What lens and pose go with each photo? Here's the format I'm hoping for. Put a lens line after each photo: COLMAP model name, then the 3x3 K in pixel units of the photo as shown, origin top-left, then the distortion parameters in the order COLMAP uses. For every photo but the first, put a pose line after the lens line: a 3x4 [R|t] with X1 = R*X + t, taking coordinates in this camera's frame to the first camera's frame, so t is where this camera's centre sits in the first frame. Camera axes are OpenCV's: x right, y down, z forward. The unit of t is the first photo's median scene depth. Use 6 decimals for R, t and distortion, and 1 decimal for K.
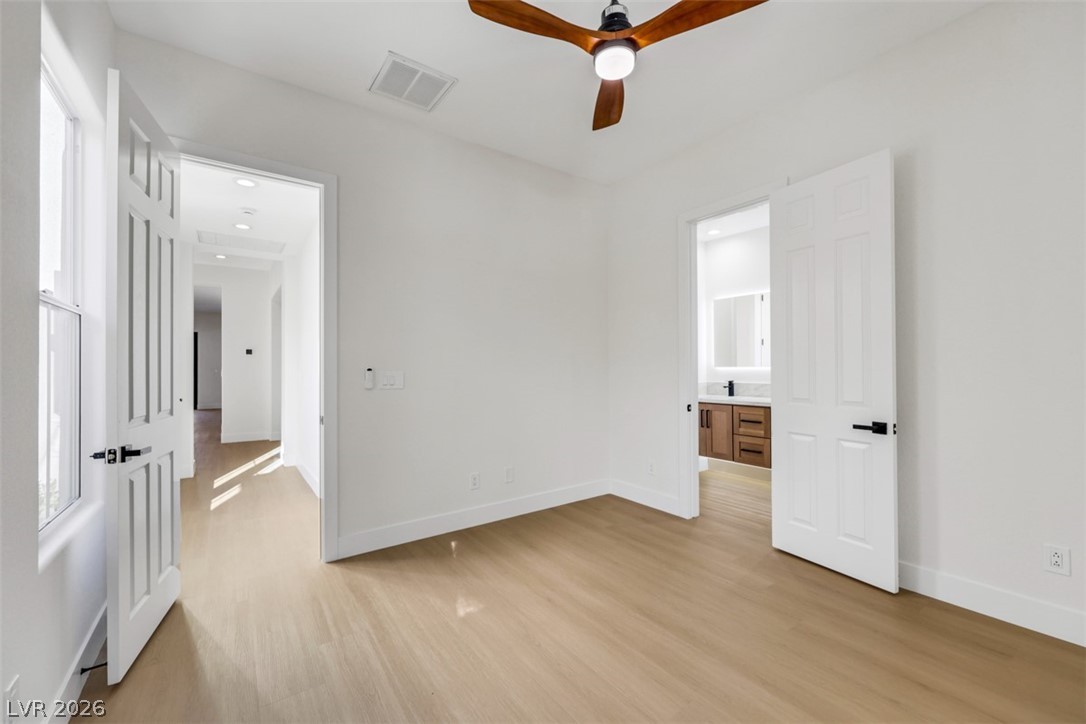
lens RADIAL K [[435.8, 0, 541.0], [0, 435.8, 363.8], [0, 0, 1]] dist [-0.003269, -0.000531]
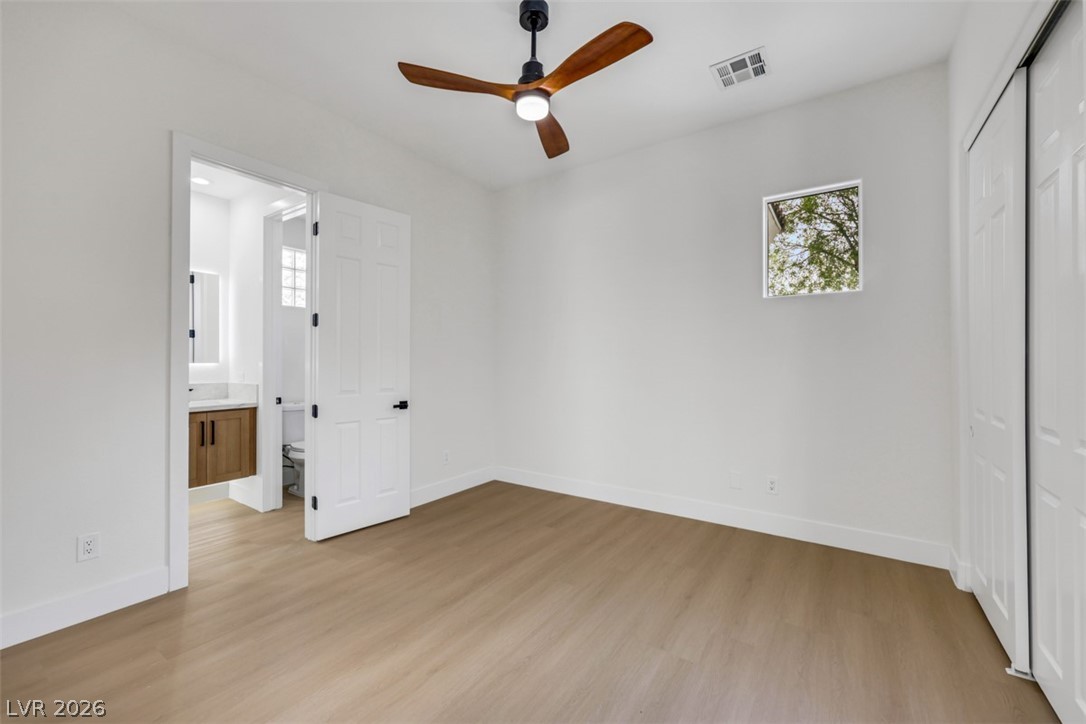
lens RADIAL K [[435.8, 0, 540.6], [0, 435.8, 361.0], [0, 0, 1]] dist [-0.003269, -0.000531]
pose [[-0.336204, 0.004353, 0.941779, -0.711195], [-0.004540, 0.999970, -0.006243, 0.007820], [-0.941778, -0.006375, -0.336174, 1.019214]]
